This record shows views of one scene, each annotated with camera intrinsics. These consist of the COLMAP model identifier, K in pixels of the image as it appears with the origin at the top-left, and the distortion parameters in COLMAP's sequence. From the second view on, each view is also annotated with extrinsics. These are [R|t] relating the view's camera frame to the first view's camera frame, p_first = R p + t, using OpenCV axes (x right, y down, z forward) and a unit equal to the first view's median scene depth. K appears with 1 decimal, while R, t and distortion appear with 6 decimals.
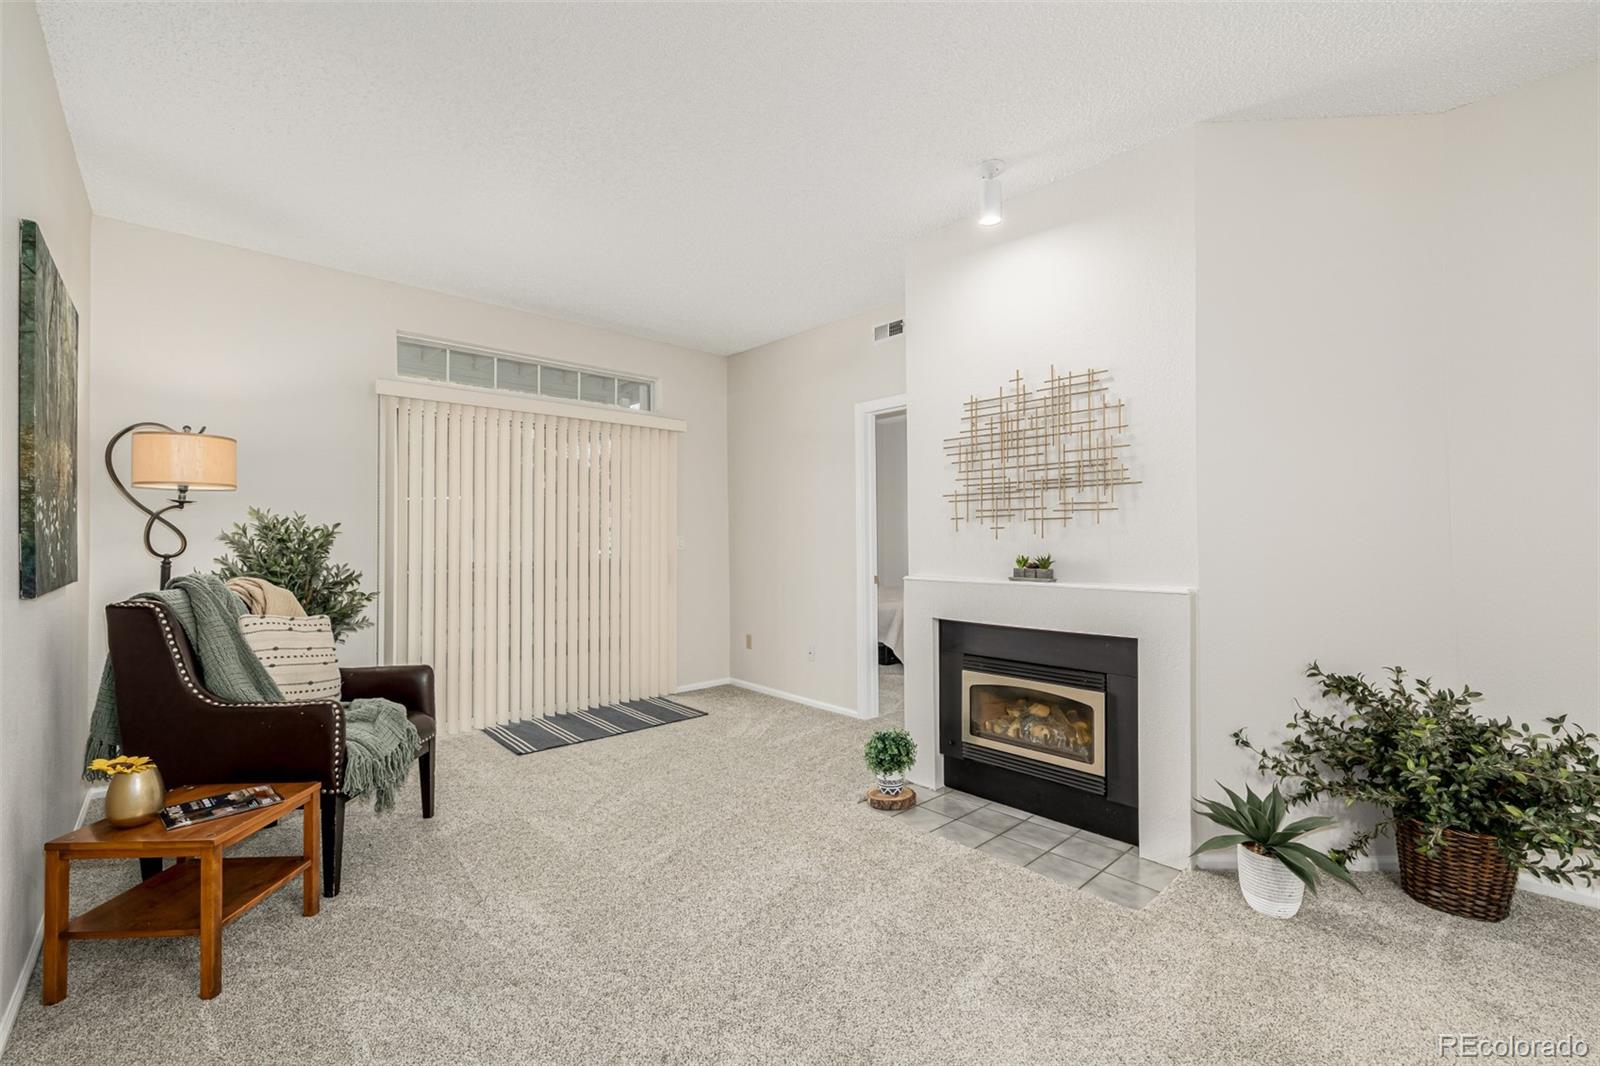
lens RADIAL K [[683.8, 0, 803.5], [0, 683.8, 532.1], [0, 0, 1]] dist [-0.000521, -0.000061]
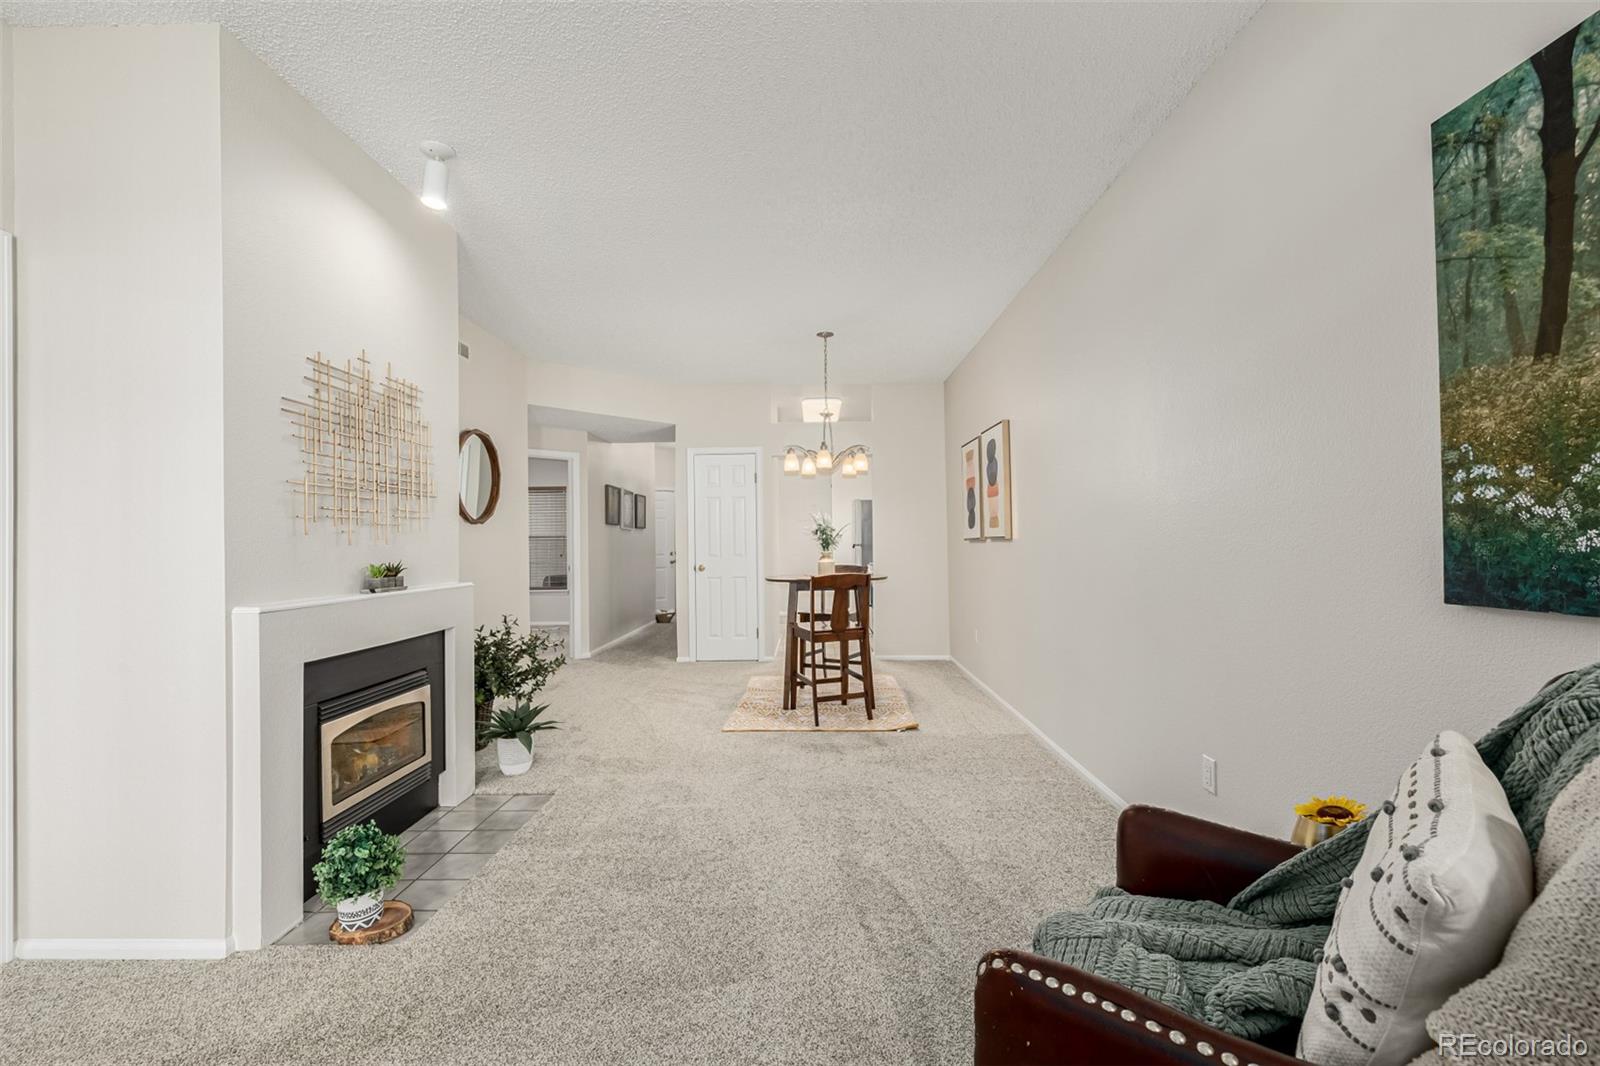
lens RADIAL K [[683.8, 0, 801.9], [0, 683.8, 539.0], [0, 0, 1]] dist [-0.000521, -0.000061]
pose [[-0.727922, 0.012727, 0.685541, -0.705222], [0.003008, 0.999877, -0.015369, 0.017057], [-0.685653, -0.009125, -0.727871, 1.299280]]
